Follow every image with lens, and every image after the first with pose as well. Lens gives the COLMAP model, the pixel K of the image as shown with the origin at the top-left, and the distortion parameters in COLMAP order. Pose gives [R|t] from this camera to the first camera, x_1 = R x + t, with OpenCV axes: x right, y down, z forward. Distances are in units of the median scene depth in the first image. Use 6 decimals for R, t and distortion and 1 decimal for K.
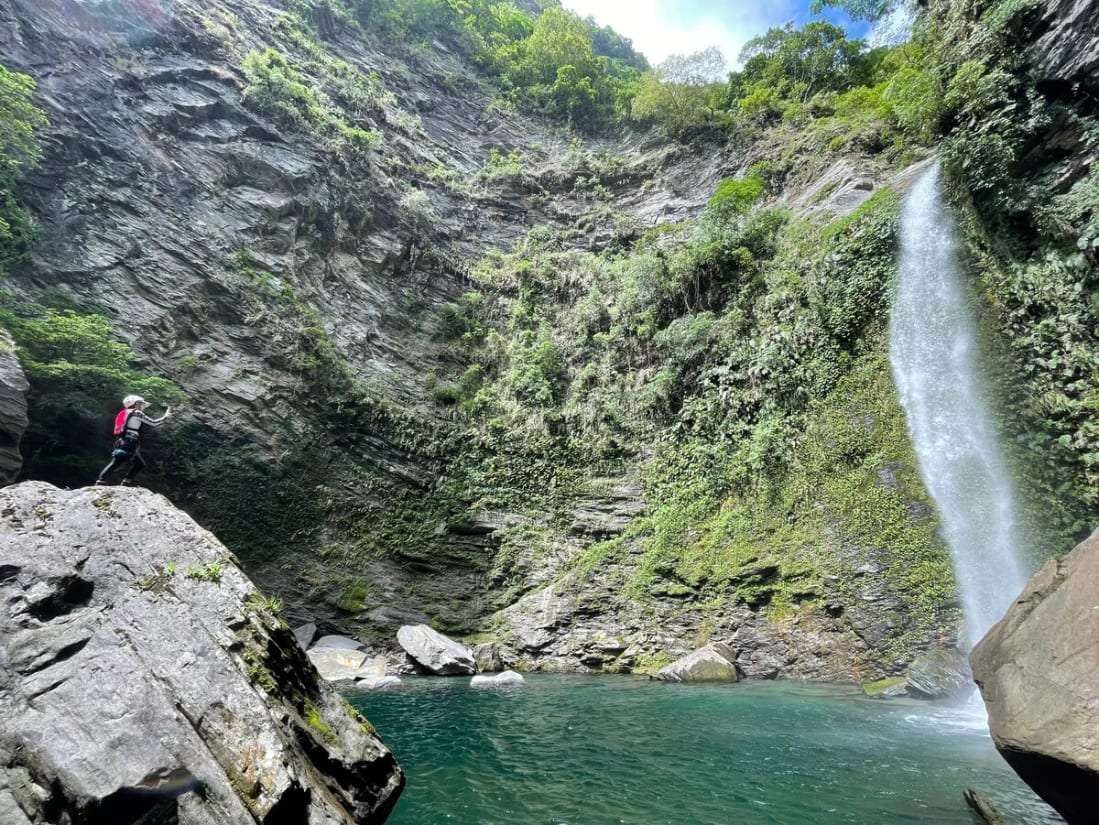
lens RADIAL K [[450.3, 0, 548.5], [0, 450.3, 410.3], [0, 0, 1]] dist [-0.001304, -0.000147]
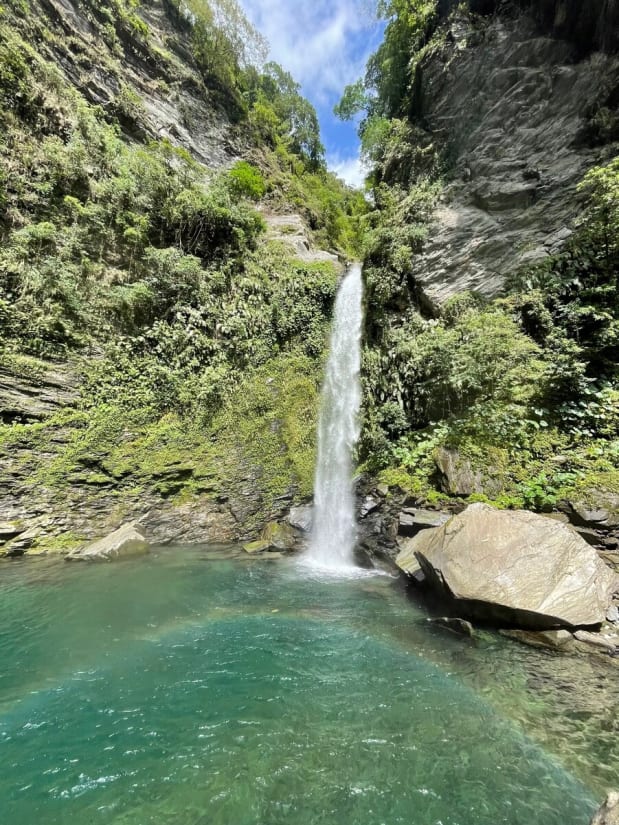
lens RADIAL K [[338.0, 0, 309.5], [0, 338.0, 412.5], [0, 0, 1]] dist [-0.001304, -0.000147]
pose [[0.454586, 0.192414, 0.869671, -0.239631], [-0.403191, 0.915078, 0.008292, 0.027892], [-0.794222, -0.354413, 0.493562, 0.226287]]
